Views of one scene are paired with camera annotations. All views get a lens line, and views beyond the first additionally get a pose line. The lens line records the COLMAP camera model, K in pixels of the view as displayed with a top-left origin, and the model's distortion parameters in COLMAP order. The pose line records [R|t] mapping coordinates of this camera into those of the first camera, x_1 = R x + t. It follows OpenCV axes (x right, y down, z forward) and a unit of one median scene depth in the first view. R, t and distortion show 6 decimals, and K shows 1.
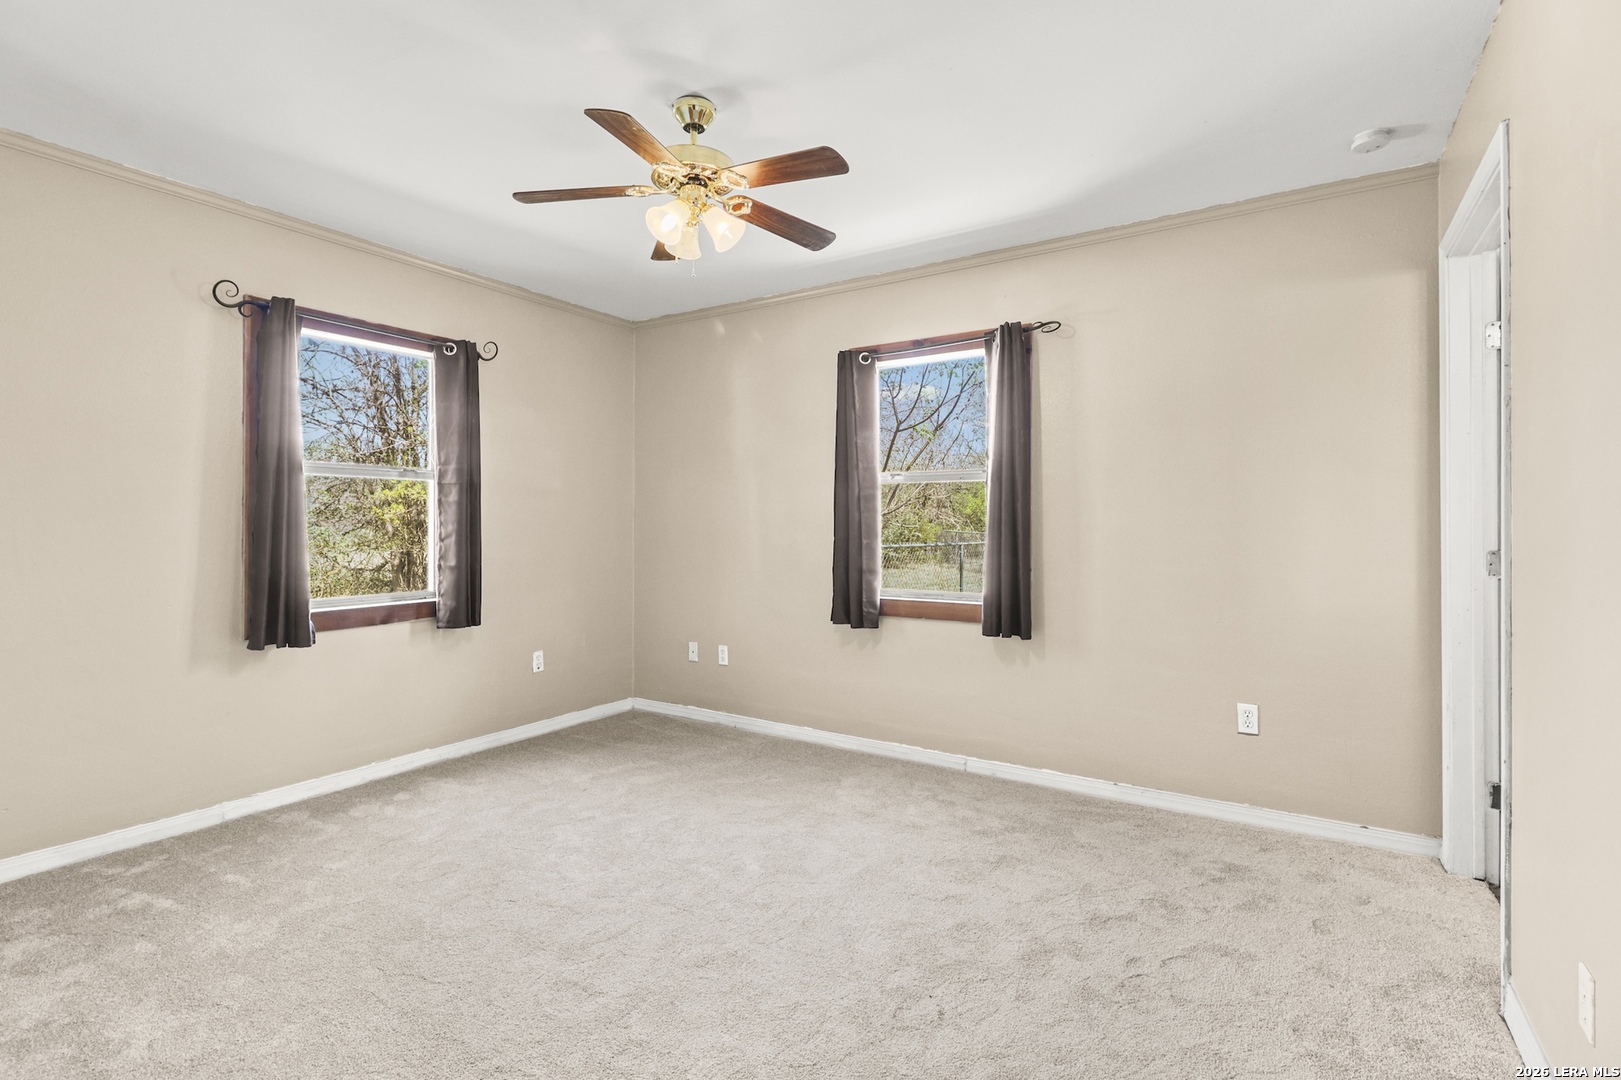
lens RADIAL K [[752.3, 0, 816.0], [0, 752.3, 527.4], [0, 0, 1]] dist [0.005609, -0.002545]
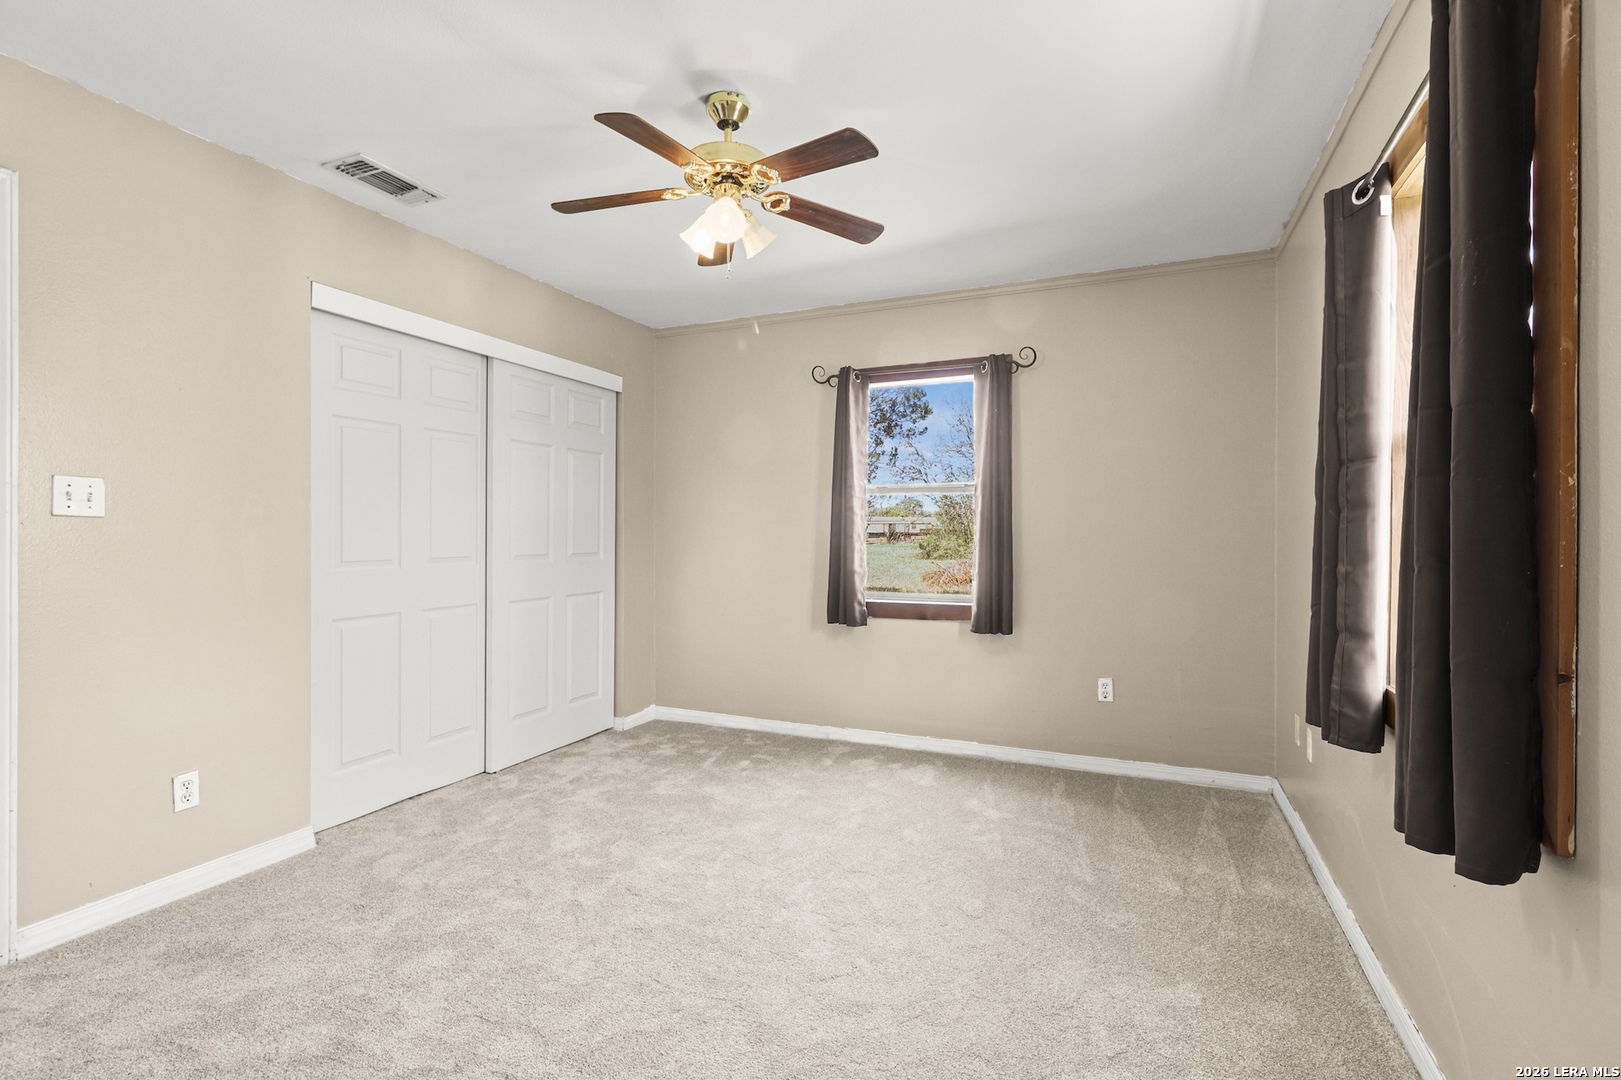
lens RADIAL K [[752.3, 0, 812.2], [0, 752.3, 541.3], [0, 0, 1]] dist [0.005609, -0.002545]
pose [[0.154705, 0.009036, -0.987919, 0.564152], [-0.006829, 0.999944, 0.008077, -0.000972], [0.987937, 0.005497, 0.154758, 0.660606]]
